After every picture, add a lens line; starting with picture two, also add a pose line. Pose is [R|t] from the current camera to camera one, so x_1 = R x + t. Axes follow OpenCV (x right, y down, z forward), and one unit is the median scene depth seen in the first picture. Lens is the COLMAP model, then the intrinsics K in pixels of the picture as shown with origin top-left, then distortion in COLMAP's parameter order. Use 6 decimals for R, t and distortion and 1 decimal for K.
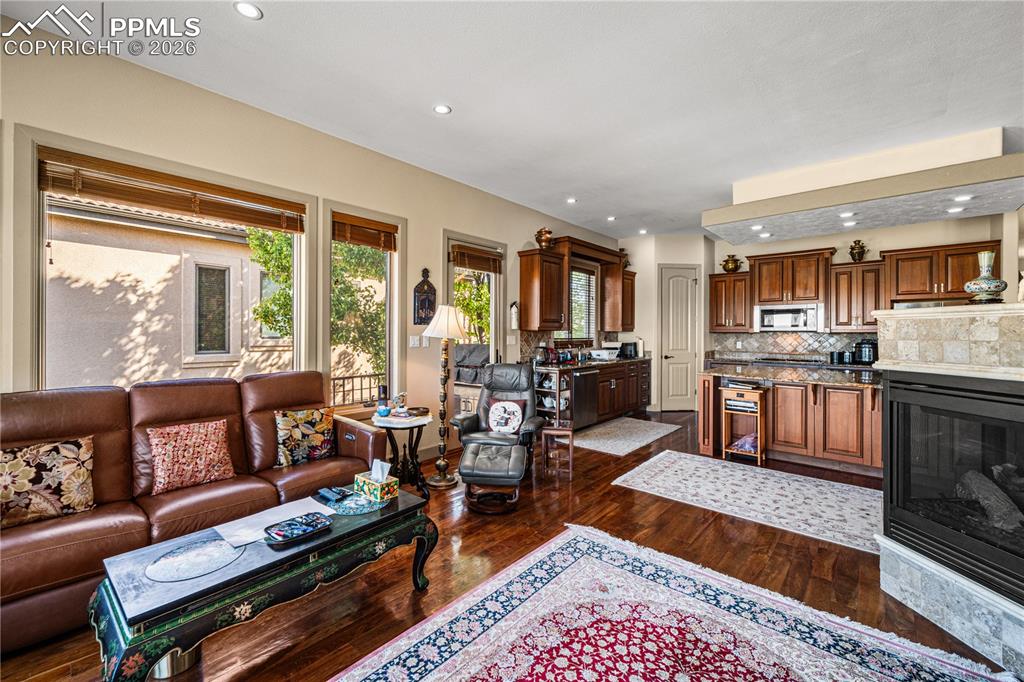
lens RADIAL K [[411.5, 0, 509.0], [0, 411.5, 337.5], [0, 0, 1]] dist [0.001550, -0.000545]
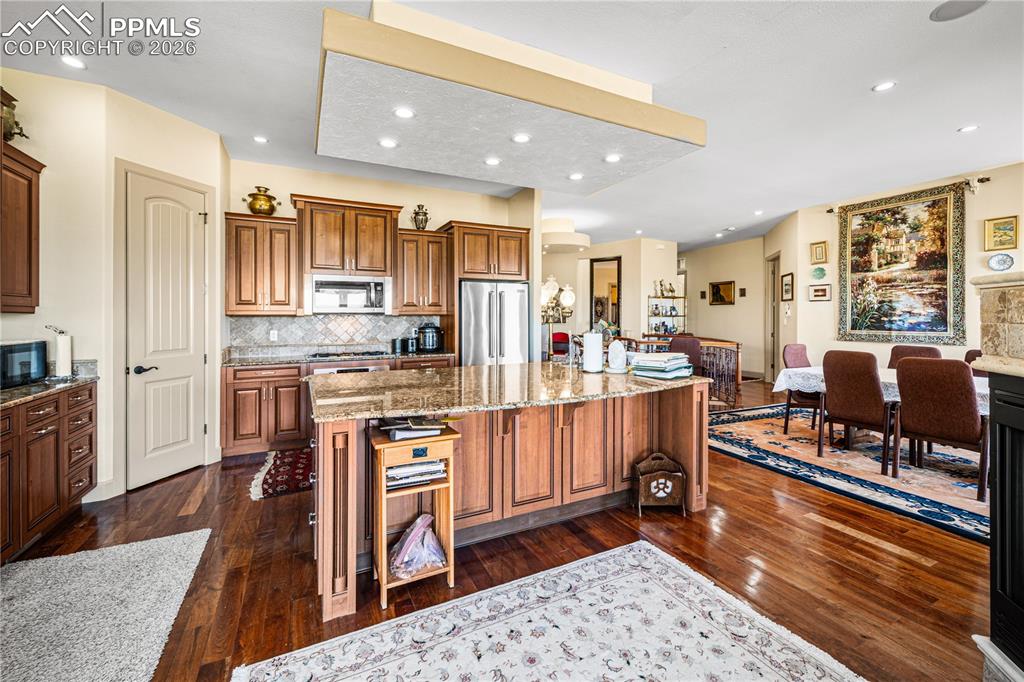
lens RADIAL K [[419.2, 0, 509.2], [0, 419.2, 318.0], [0, 0, 1]] dist [0.000951, -0.000166]
pose [[0.374835, -0.007947, 0.927058, 0.185250], [0.014965, 0.999885, 0.002520, -0.007739], [-0.926971, 0.012929, 0.374910, 0.782630]]
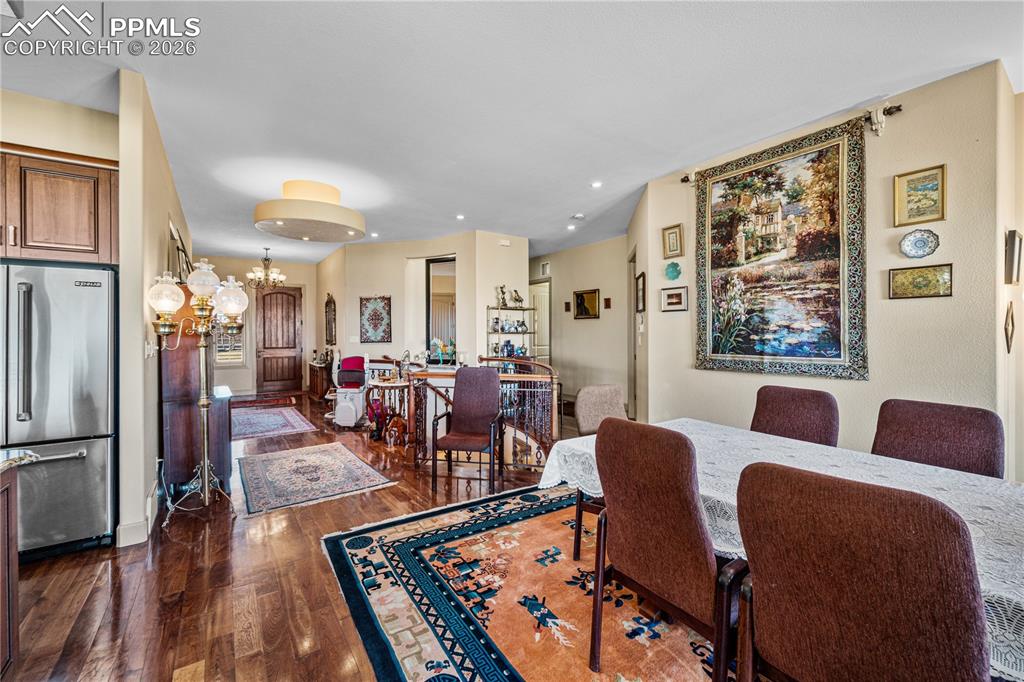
lens RADIAL K [[413.2, 0, 502.8], [0, 413.2, 331.4], [0, 0, 1]] dist [0.002294, -0.000090]
pose [[0.236461, -0.001286, 0.971640, 0.950268], [0.017224, 0.999848, -0.002868, -0.001906], [-0.971488, 0.017414, 0.236447, 0.464340]]
